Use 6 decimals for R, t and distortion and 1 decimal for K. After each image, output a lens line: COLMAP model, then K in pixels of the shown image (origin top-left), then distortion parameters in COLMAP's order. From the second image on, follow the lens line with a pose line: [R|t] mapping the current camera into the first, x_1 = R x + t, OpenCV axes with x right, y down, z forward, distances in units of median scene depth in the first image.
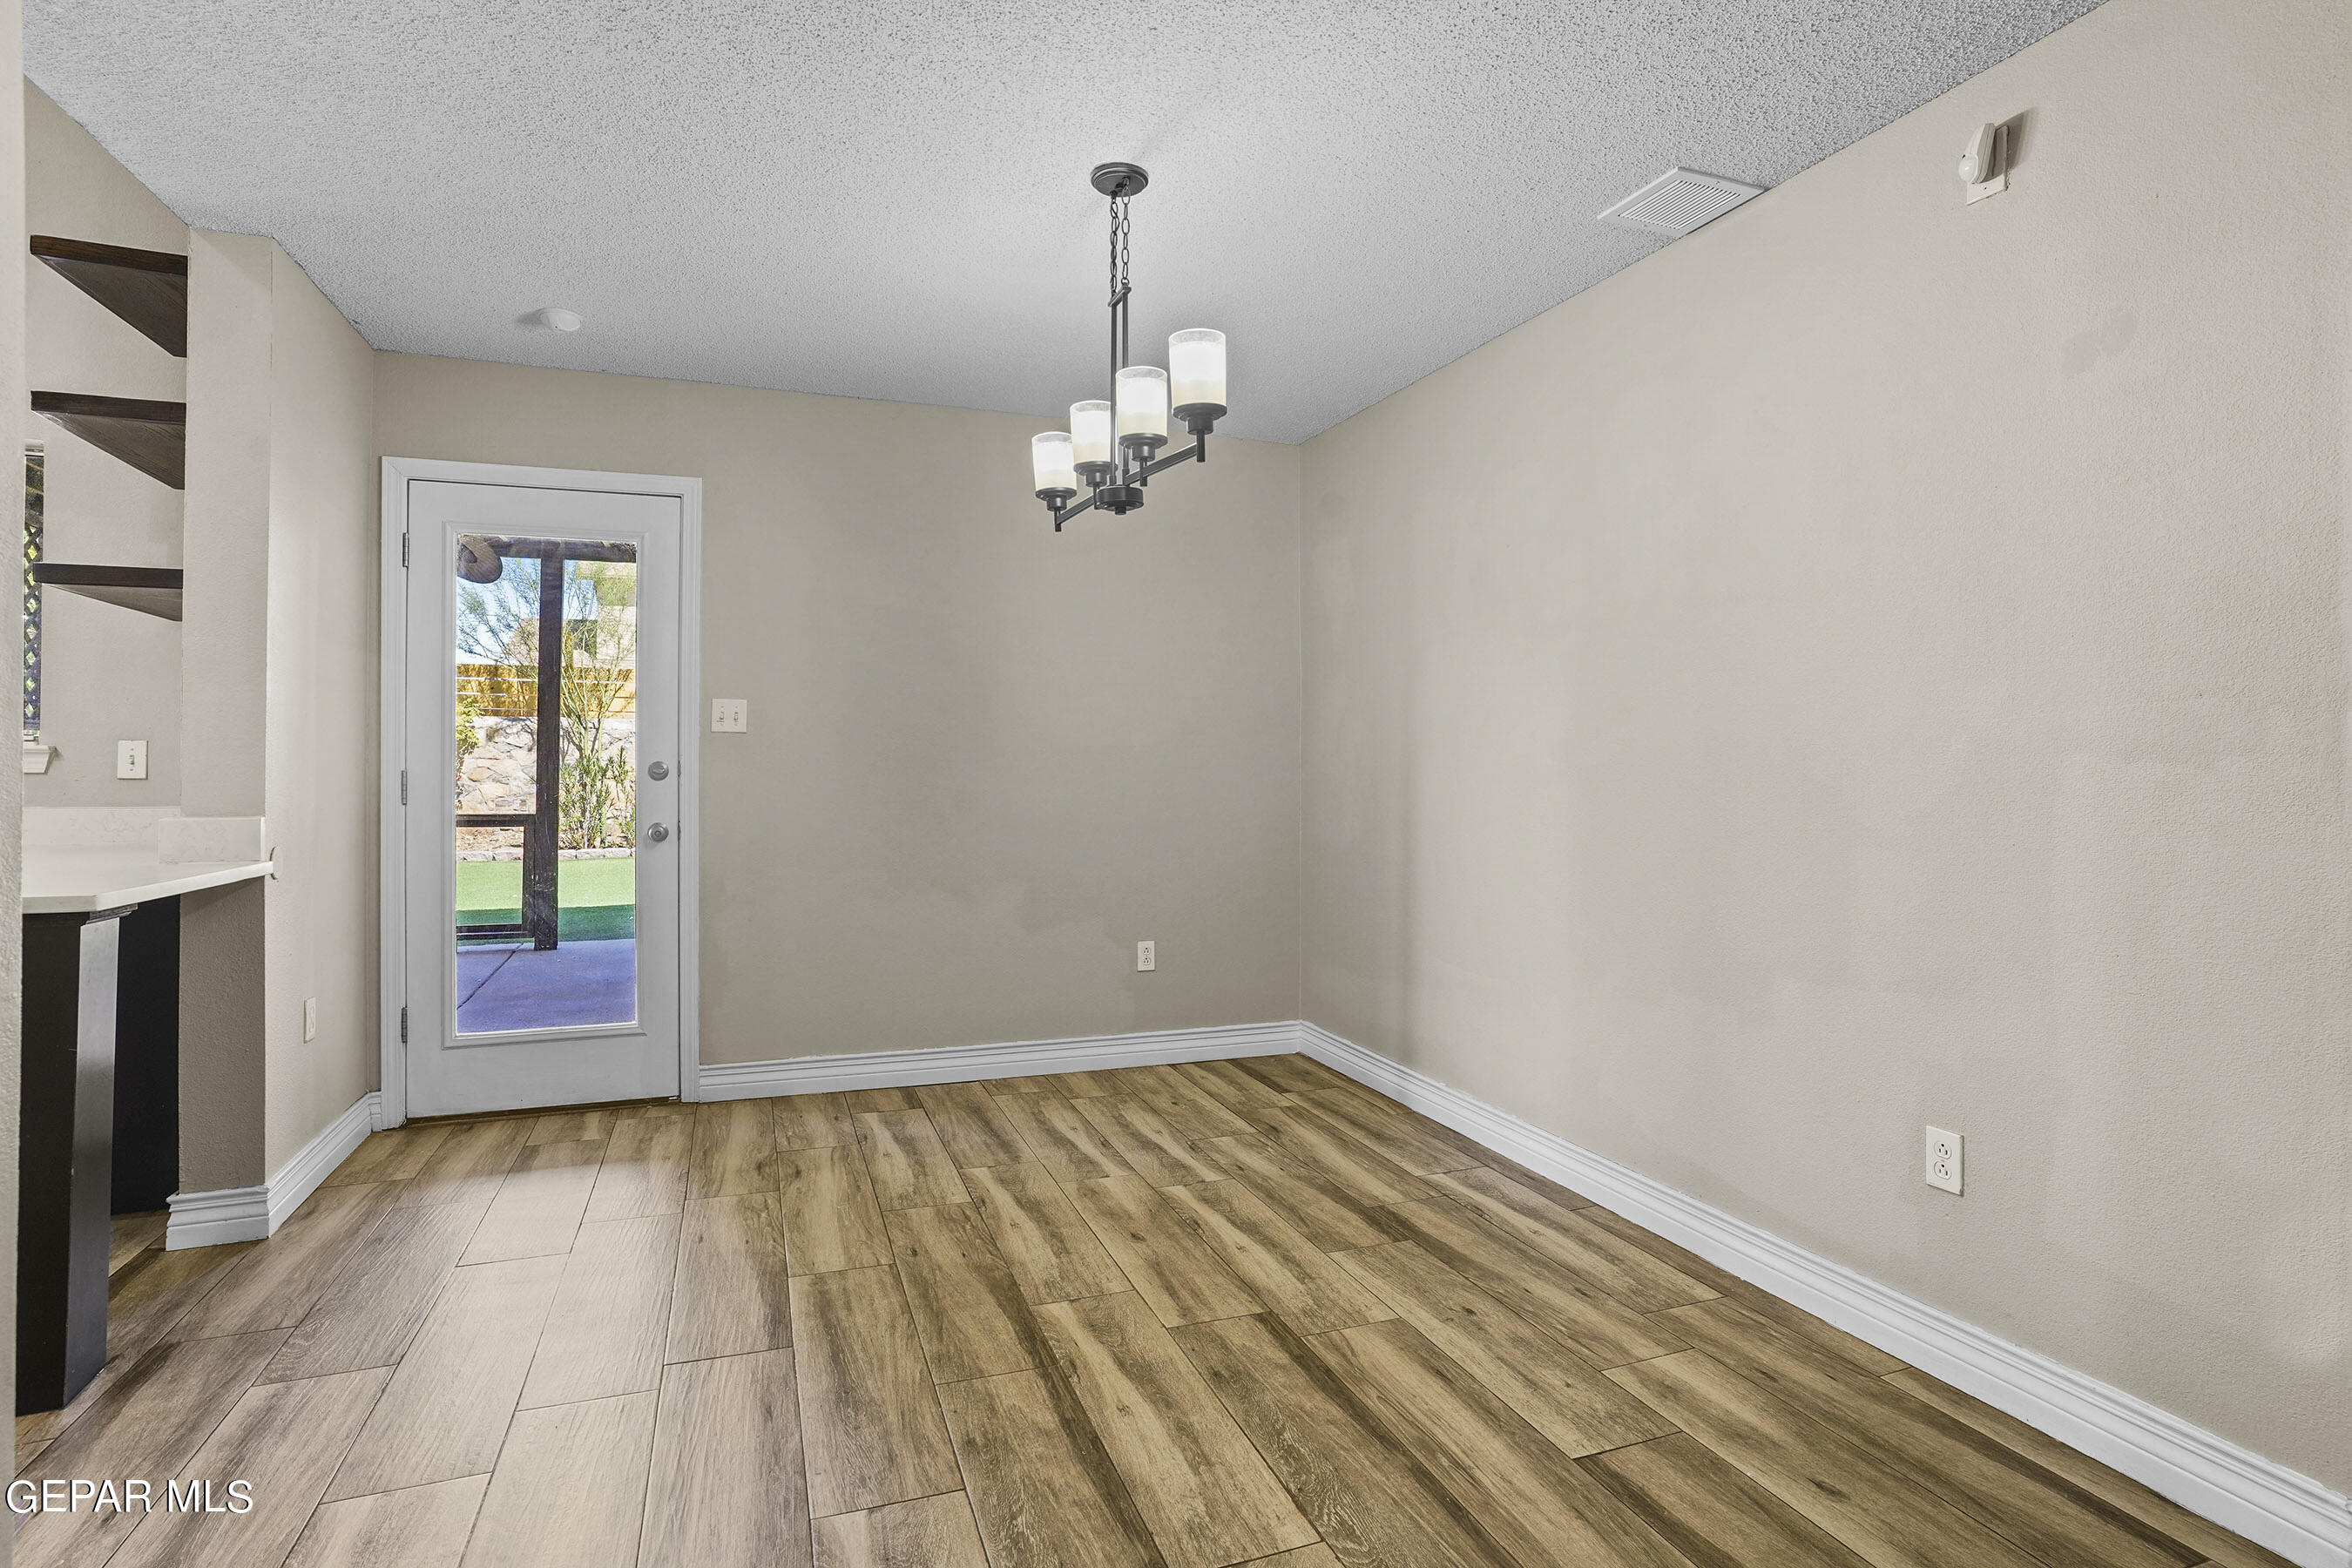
lens RADIAL K [[1161.3, 0, 1171.5], [0, 1161.3, 773.3], [0, 0, 1]] dist [-0.063824, 0.035882]
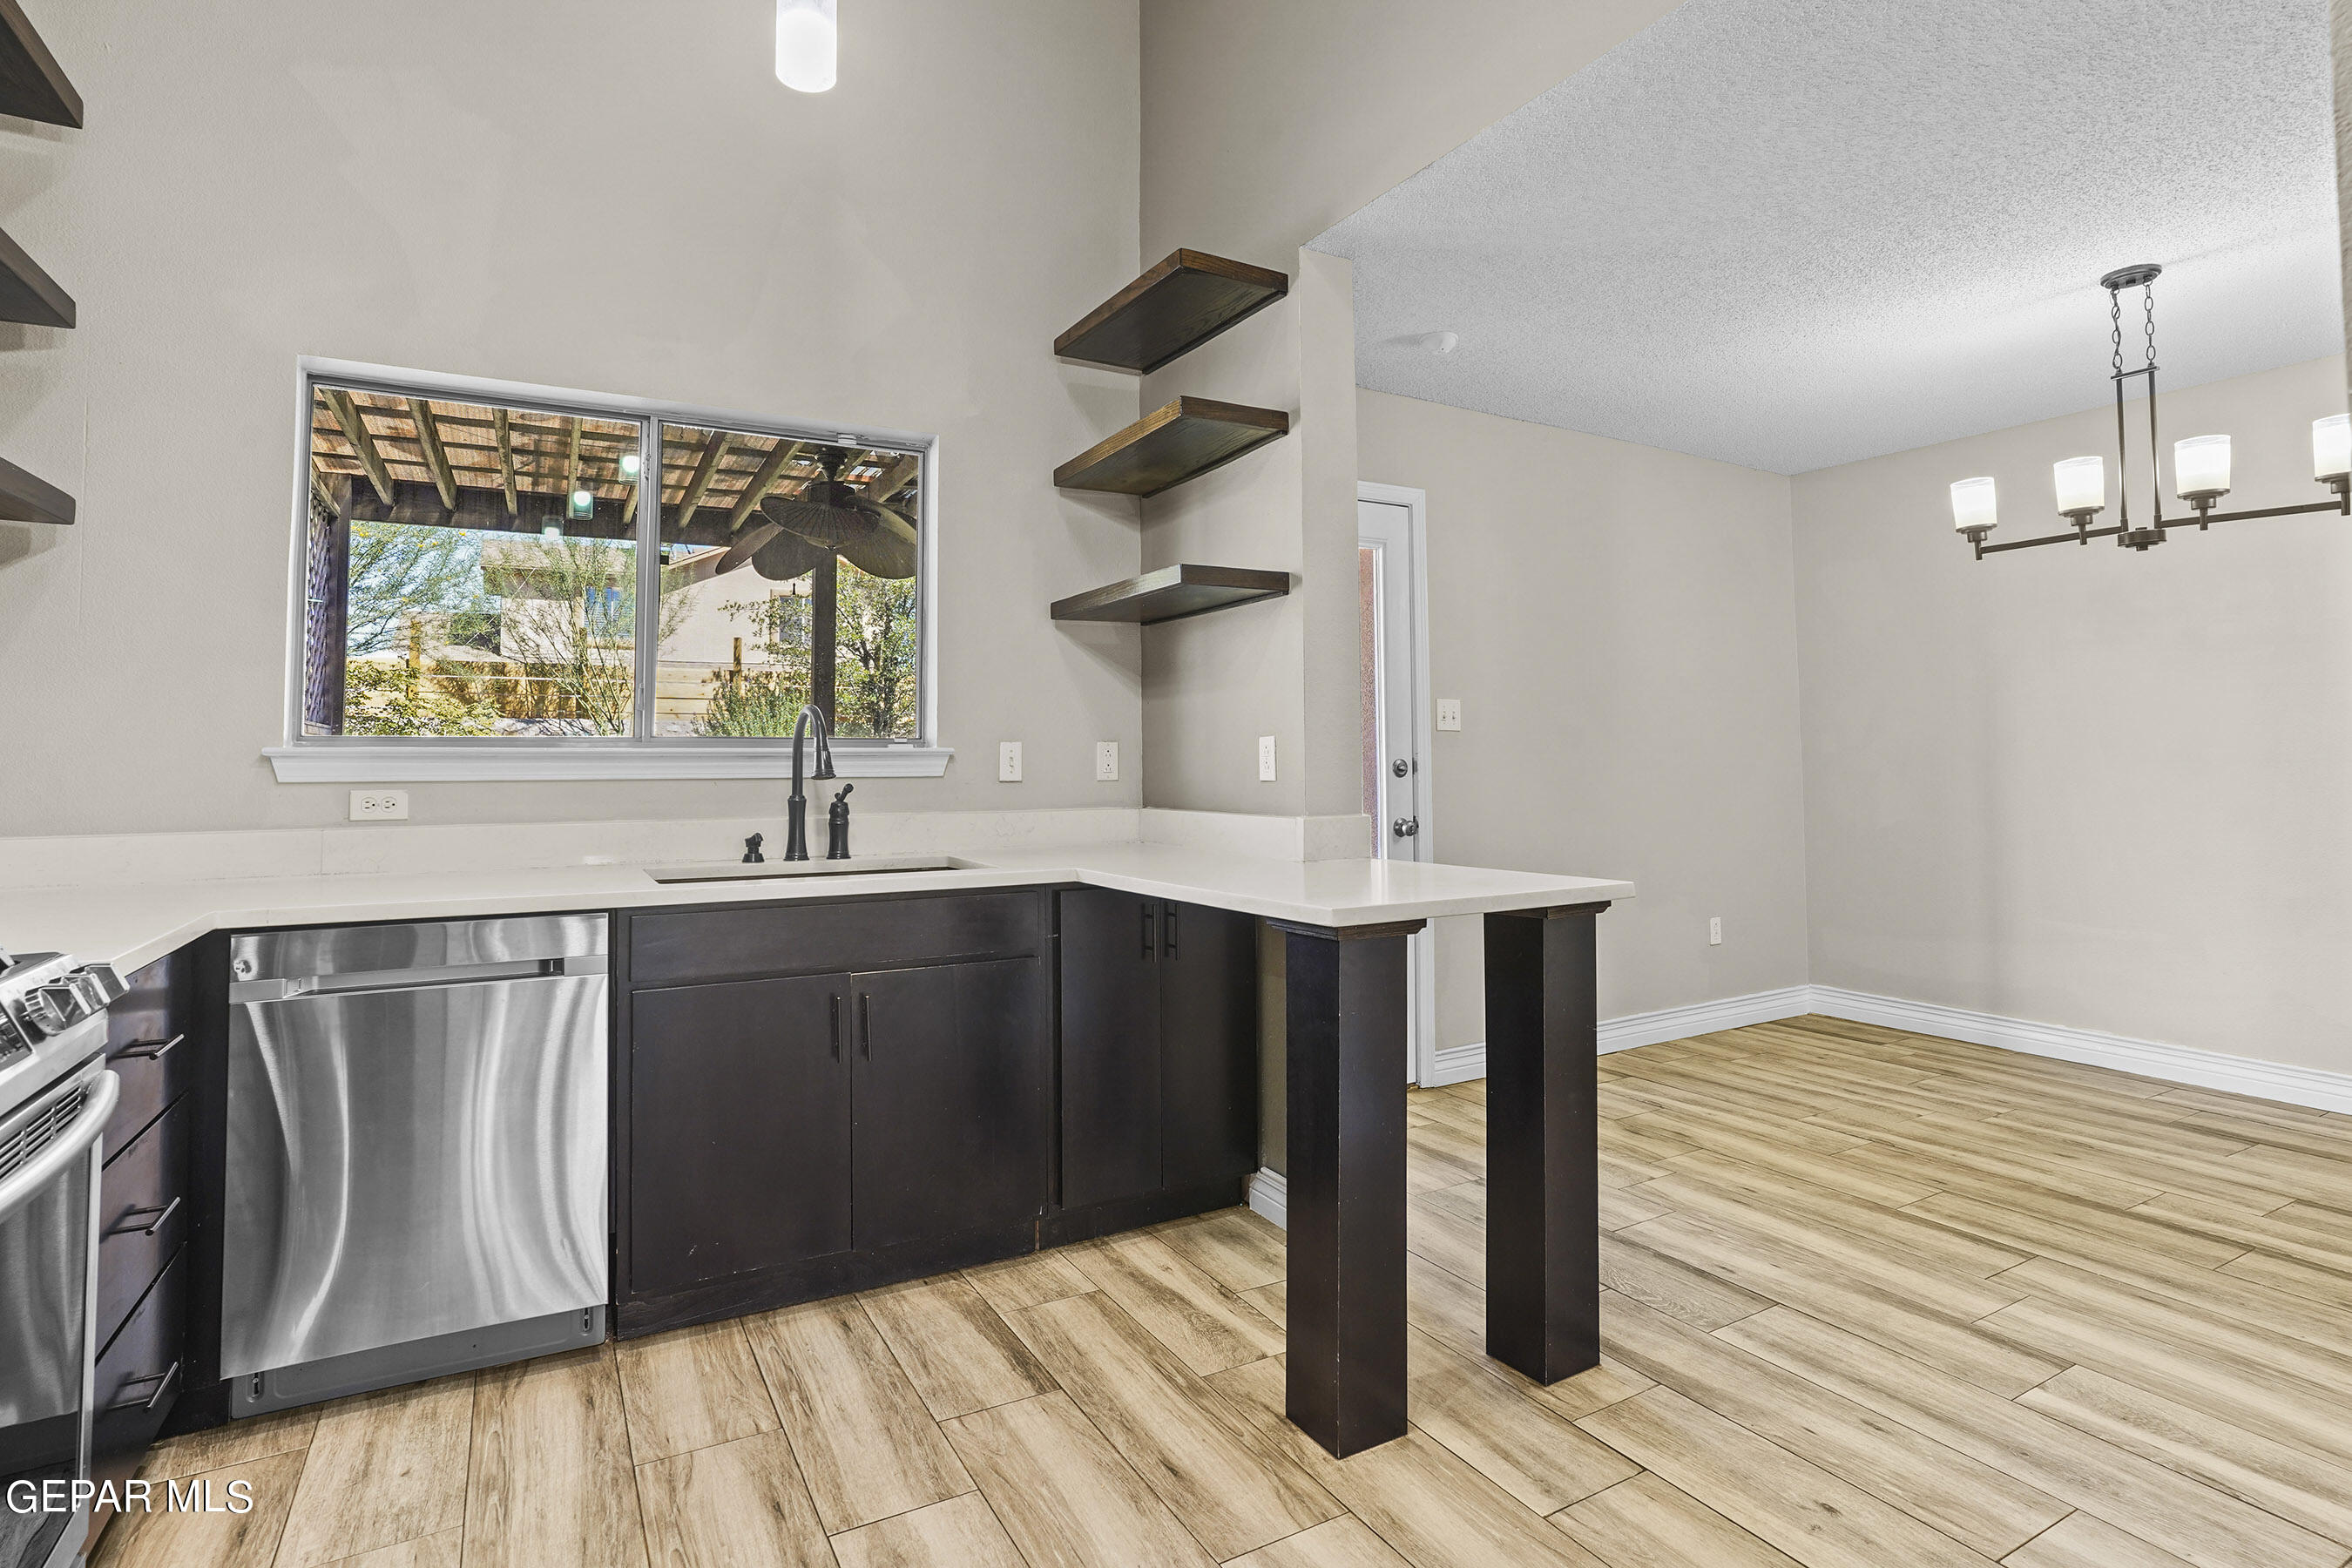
lens RADIAL K [[1177.0, 0, 1181.3], [0, 1177.0, 719.3], [0, 0, 1]] dist [-0.065919, 0.035749]
pose [[0.986032, -0.005551, 0.166464, -1.396536], [0.013212, 0.998902, -0.044948, -0.001808], [-0.166032, 0.046520, 0.985023, -0.026683]]
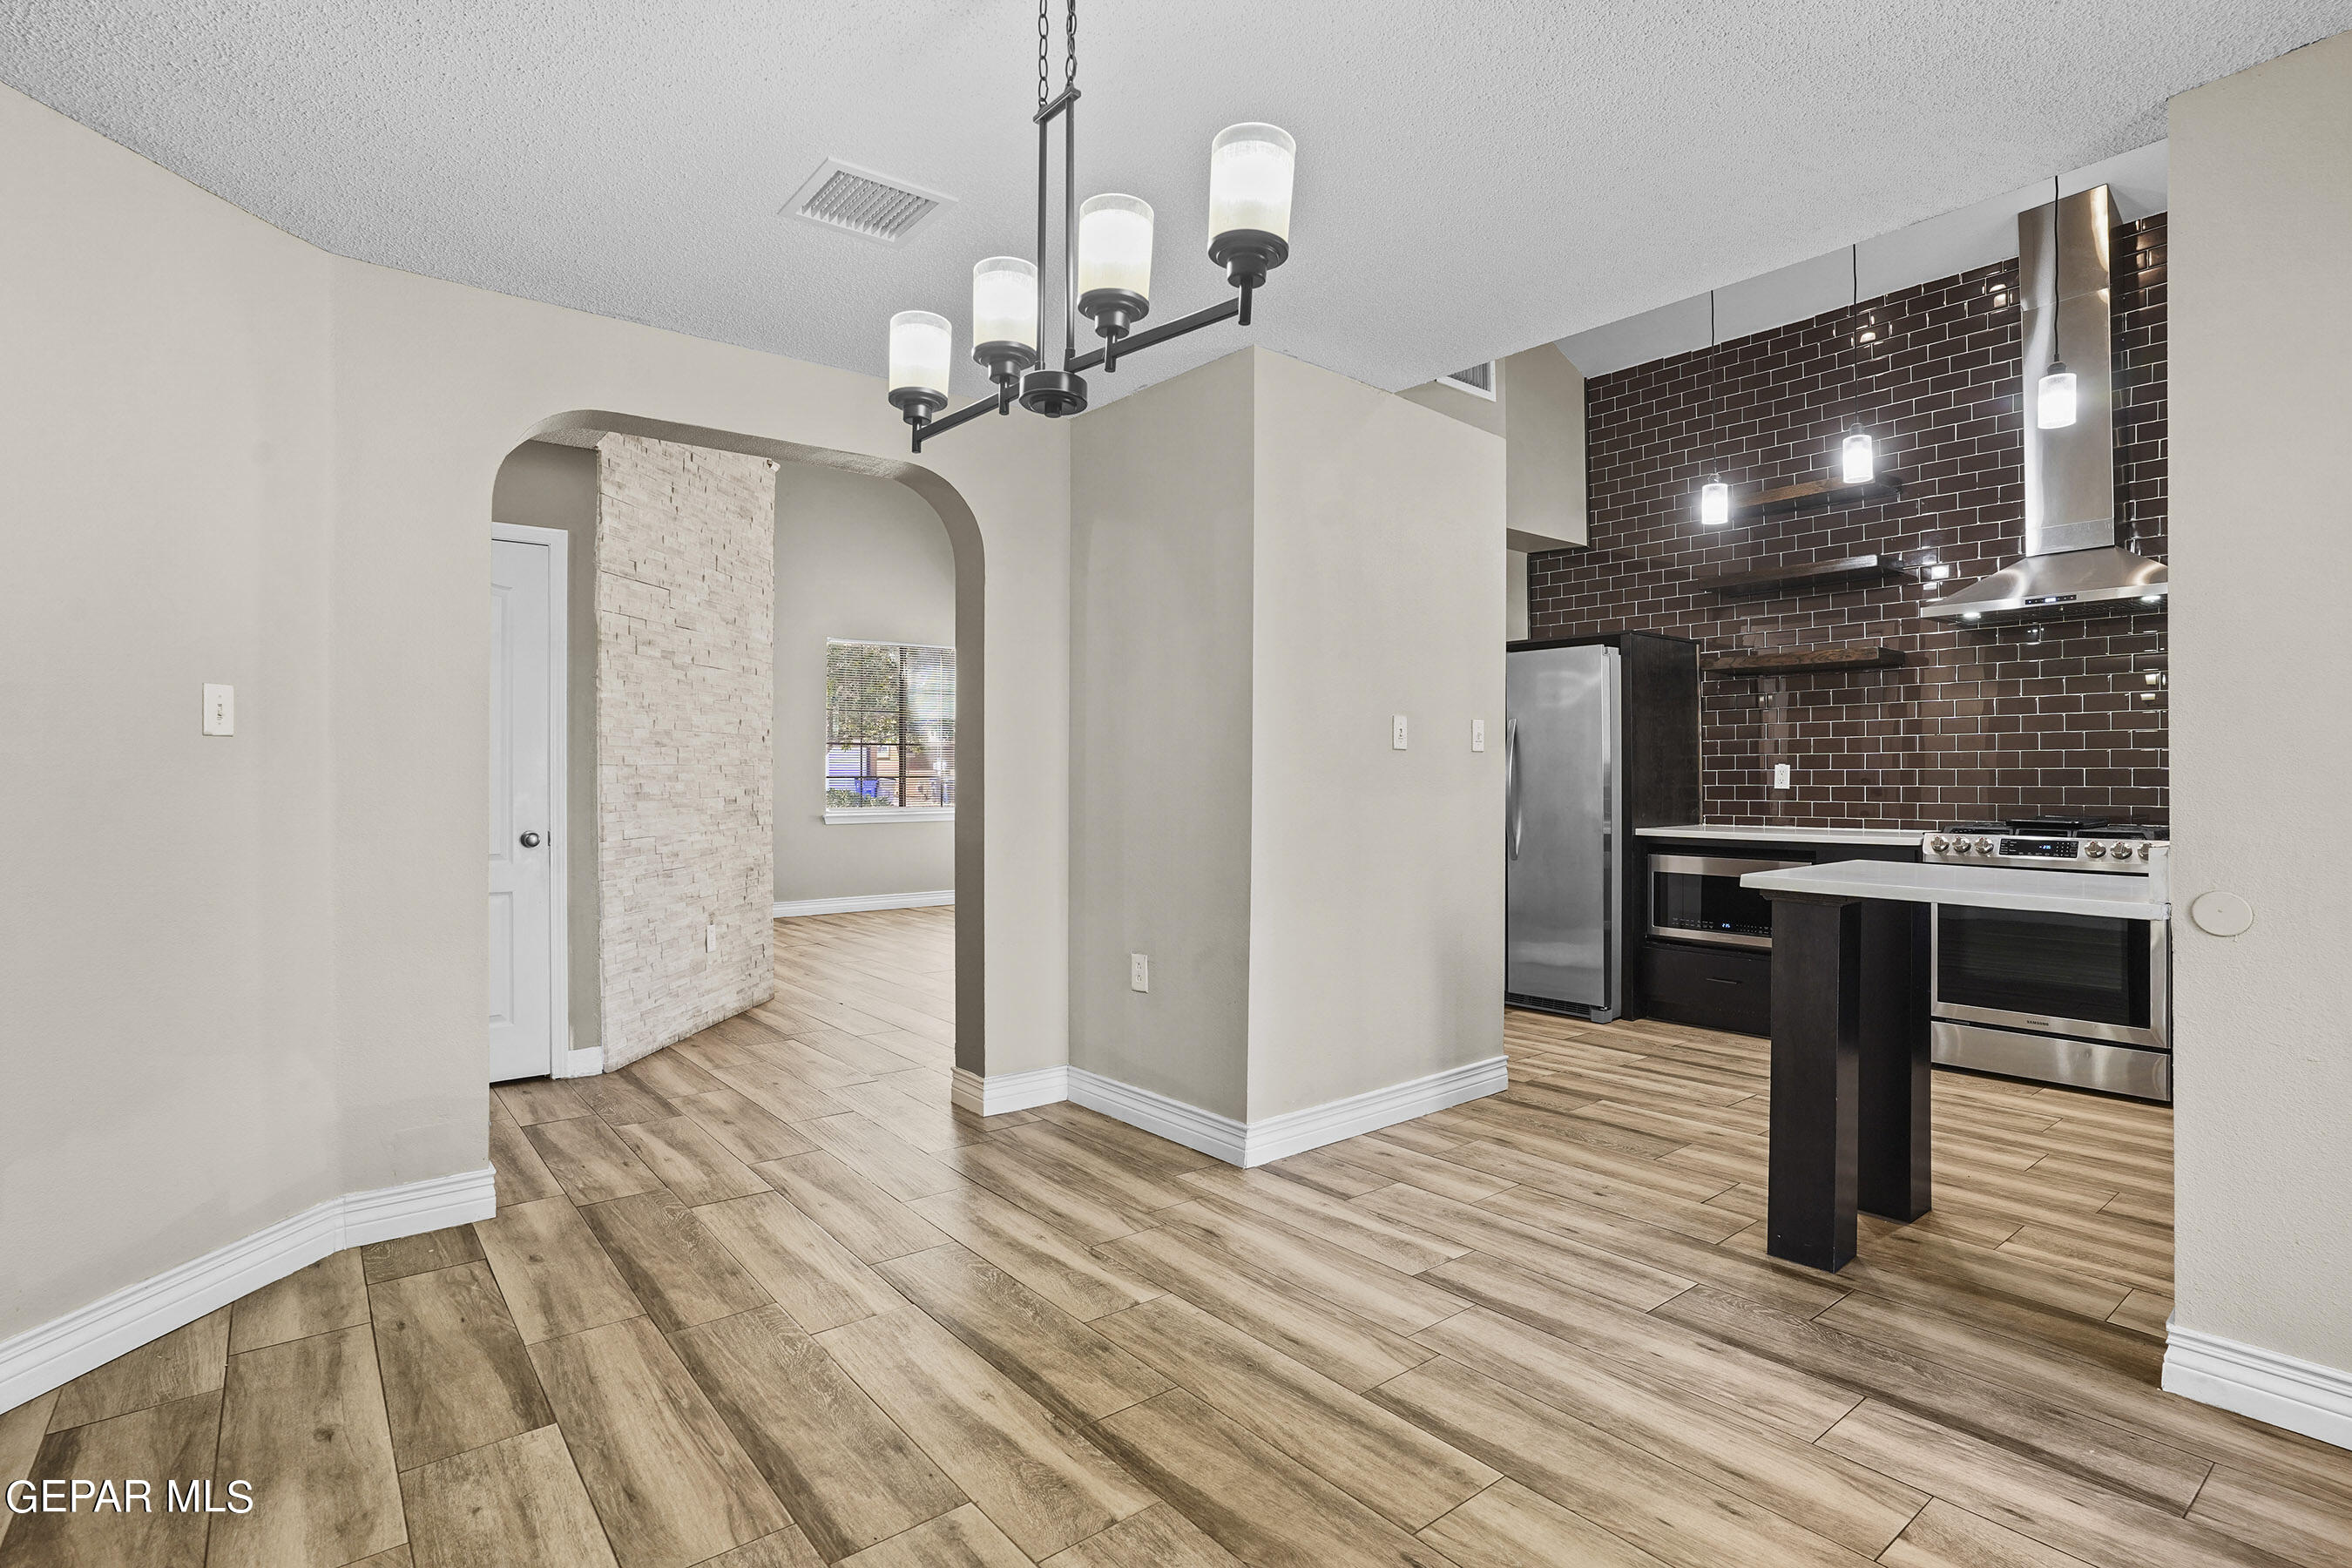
lens RADIAL K [[1143.9, 0, 1163.0], [0, 1143.9, 780.3], [0, 0, 1]] dist [-0.073682, 0.040291]
pose [[-0.950692, -0.000580, -0.310135, 0.112527], [-0.004728, 0.999909, 0.012622, -0.017962], [0.310100, 0.013466, -0.950609, 1.843668]]
